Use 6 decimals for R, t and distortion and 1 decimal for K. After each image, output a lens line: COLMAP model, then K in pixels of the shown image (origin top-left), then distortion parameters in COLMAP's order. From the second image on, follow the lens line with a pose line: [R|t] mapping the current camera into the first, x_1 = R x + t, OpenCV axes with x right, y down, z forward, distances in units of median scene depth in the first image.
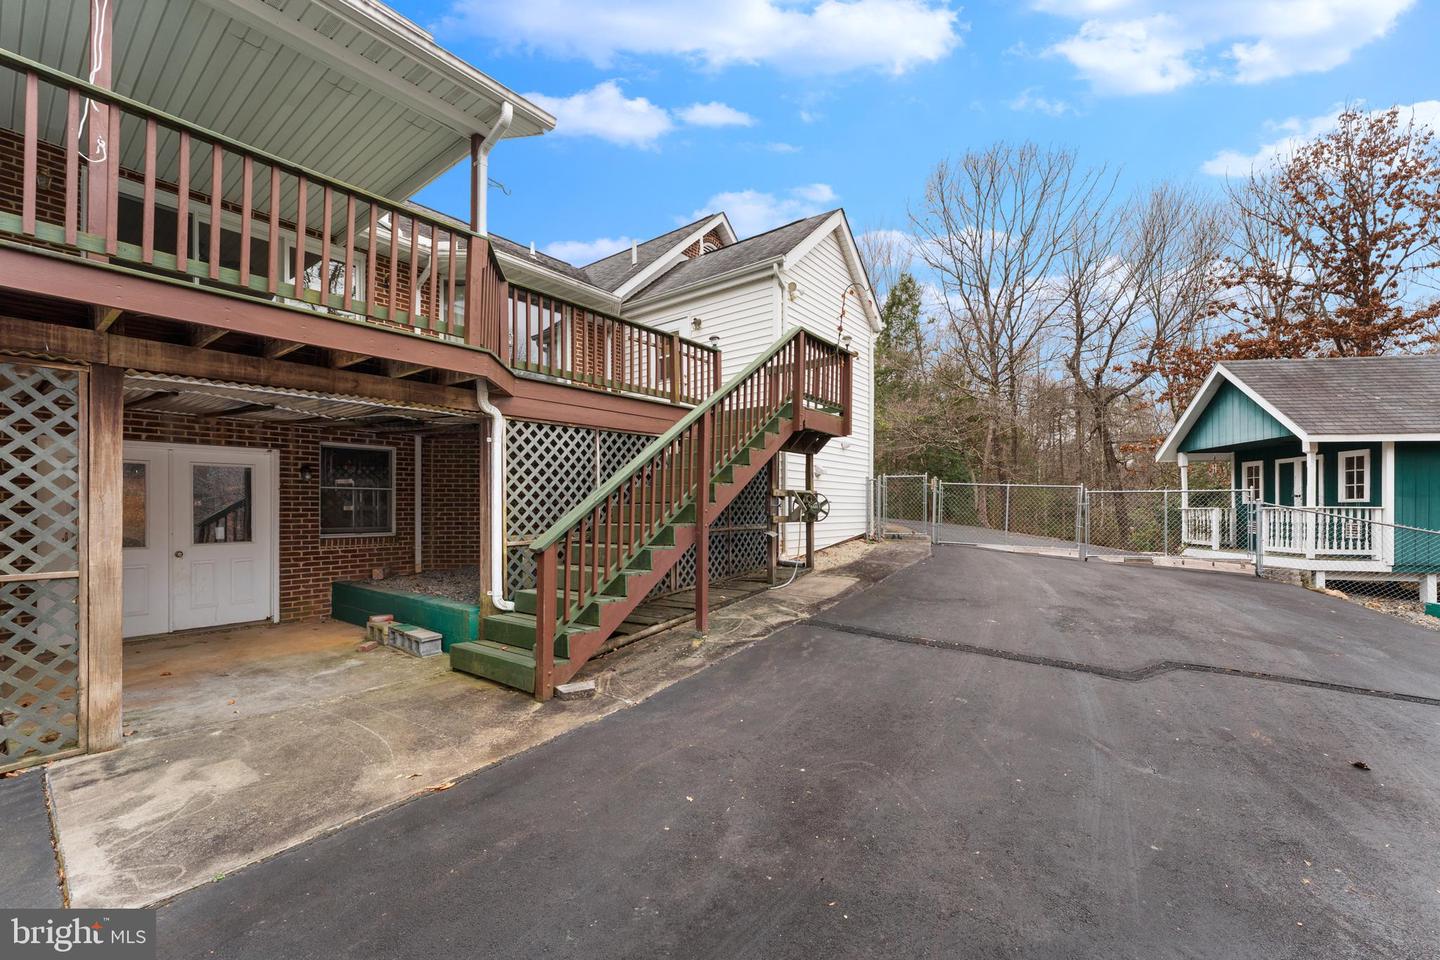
lens RADIAL K [[578.7, 0, 719.4], [0, 578.7, 492.9], [0, 0, 1]] dist [0.011856, -0.000007]
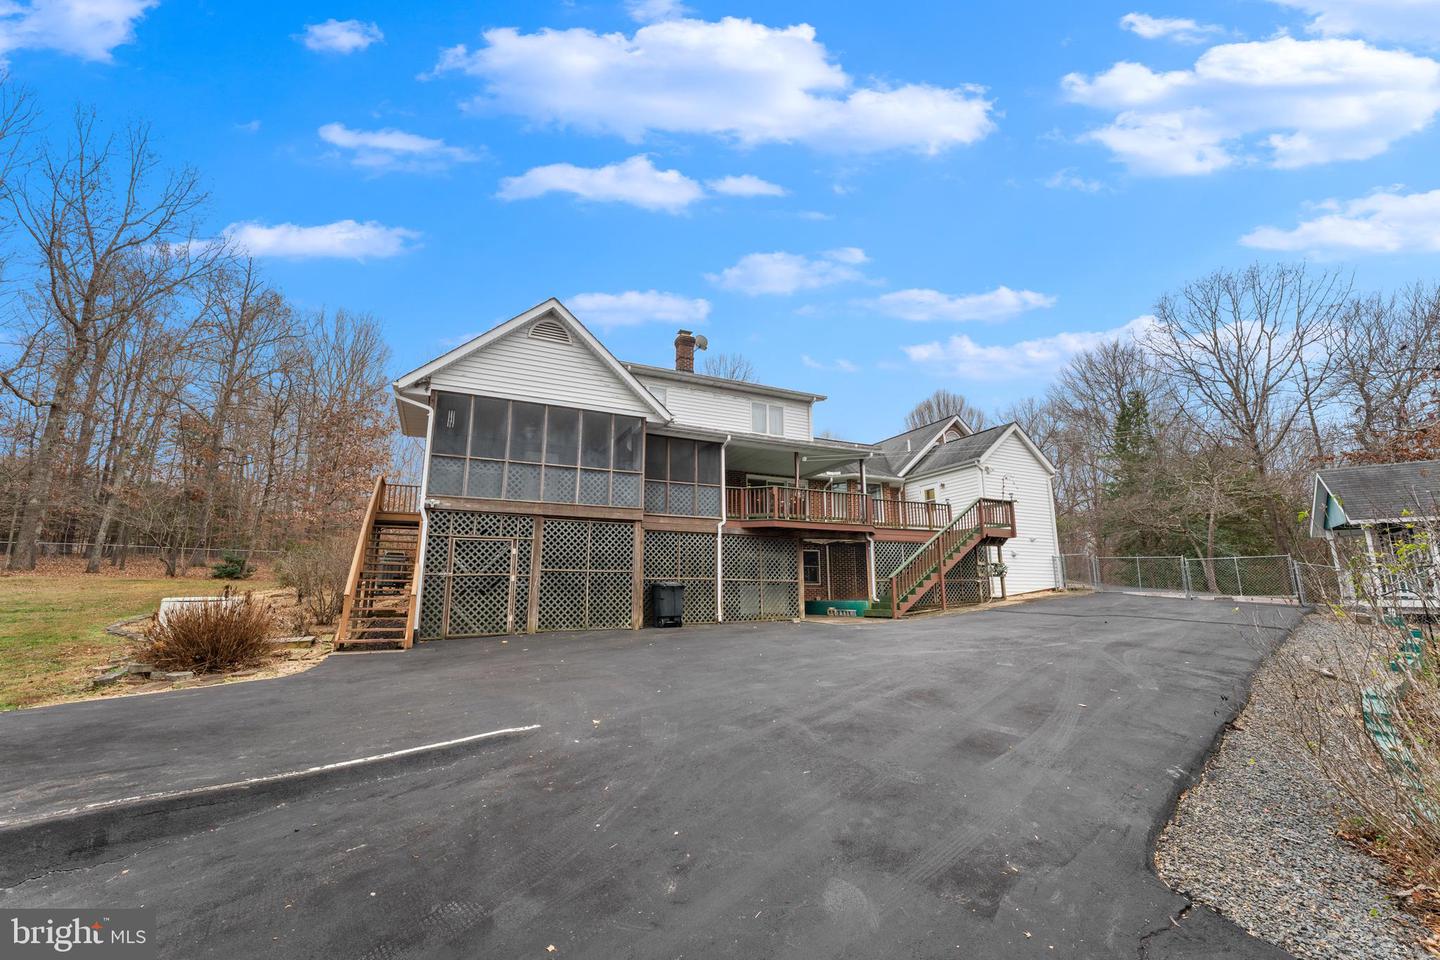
lens RADIAL K [[578.7, 0, 725.1], [0, 578.7, 478.5], [0, 0, 1]] dist [0.011856, -0.000007]
pose [[0.889083, -0.093335, -0.448130, 0.263687], [0.014198, 0.984143, -0.176805, 0.060999], [0.457527, 0.150832, 0.876310, -1.585868]]
